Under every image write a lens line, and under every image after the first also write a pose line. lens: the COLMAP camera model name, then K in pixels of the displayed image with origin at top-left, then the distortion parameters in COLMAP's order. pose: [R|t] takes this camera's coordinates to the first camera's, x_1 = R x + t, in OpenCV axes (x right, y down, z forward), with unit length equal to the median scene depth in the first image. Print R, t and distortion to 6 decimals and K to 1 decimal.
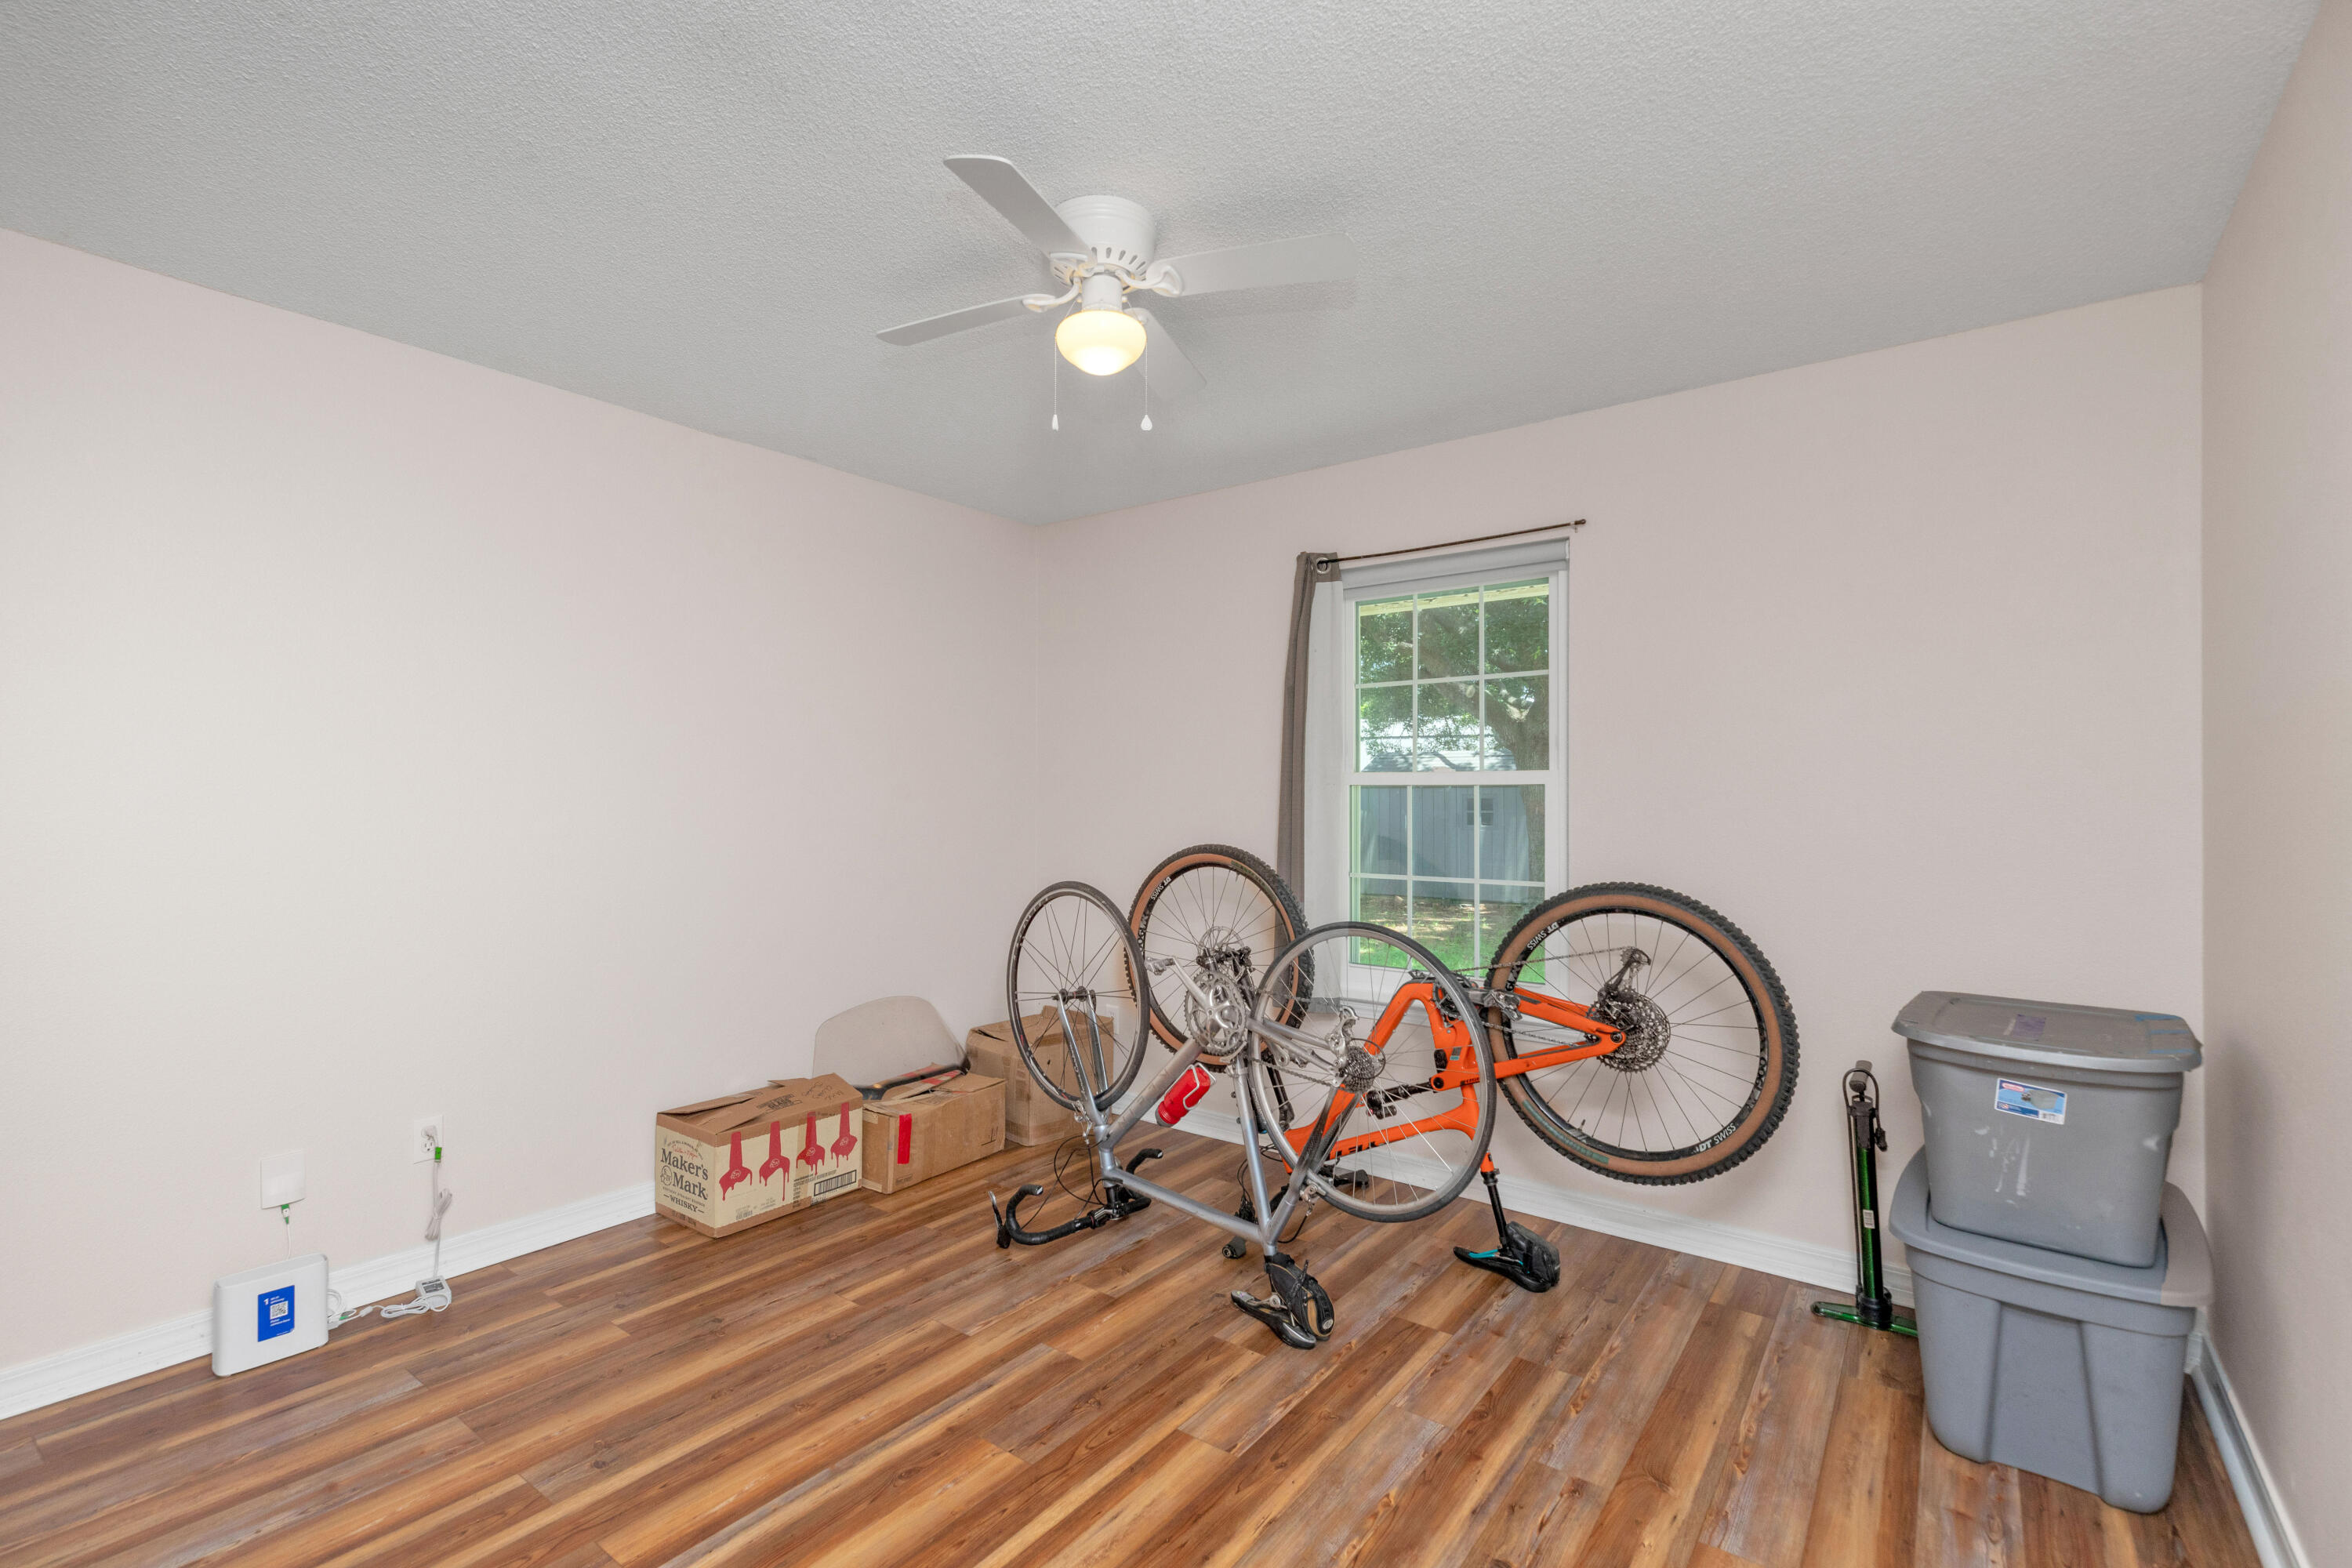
lens RADIAL K [[1084.4, 0, 1162.8], [0, 1084.4, 788.3], [0, 0, 1]] dist [0.009649, -0.001280]
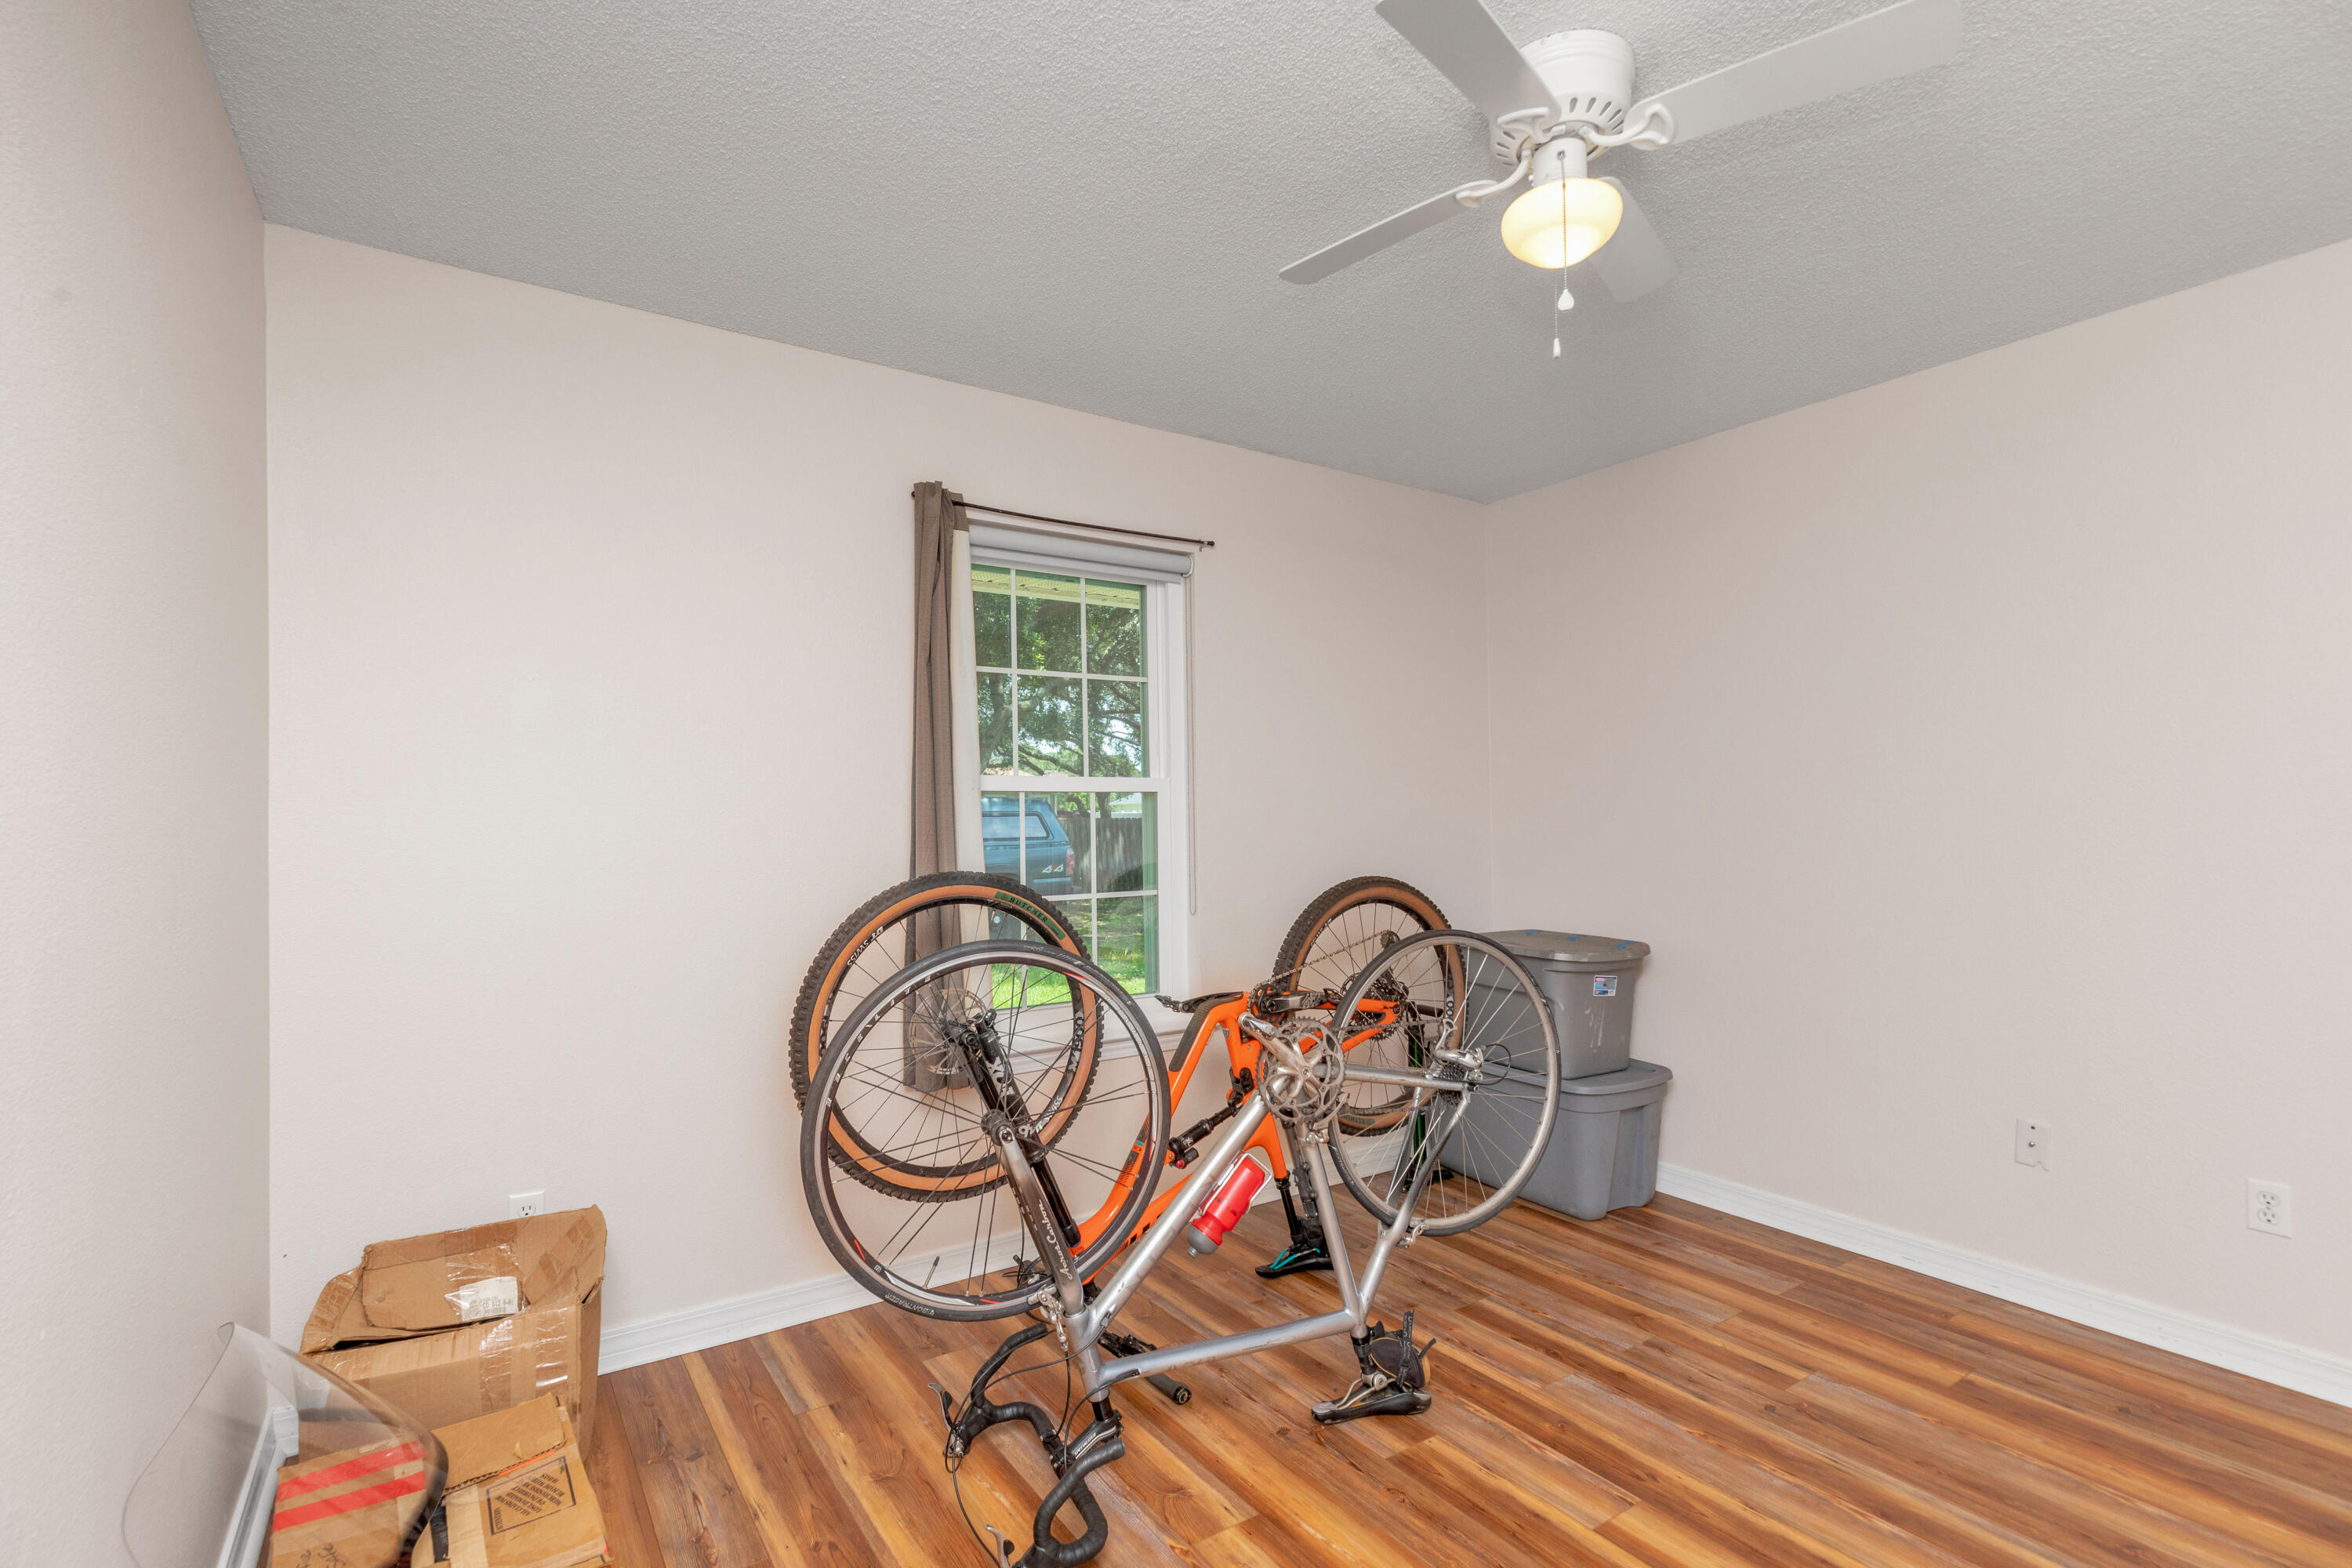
lens RADIAL K [[1084.4, 0, 1172.4], [0, 1084.4, 786.4], [0, 0, 1]] dist [0.009649, -0.001280]
pose [[0.316762, 0.016048, 0.948369, -0.840277], [-0.003006, 0.999869, -0.015915, 0.011122], [-0.948500, 0.002191, 0.316768, 0.945449]]
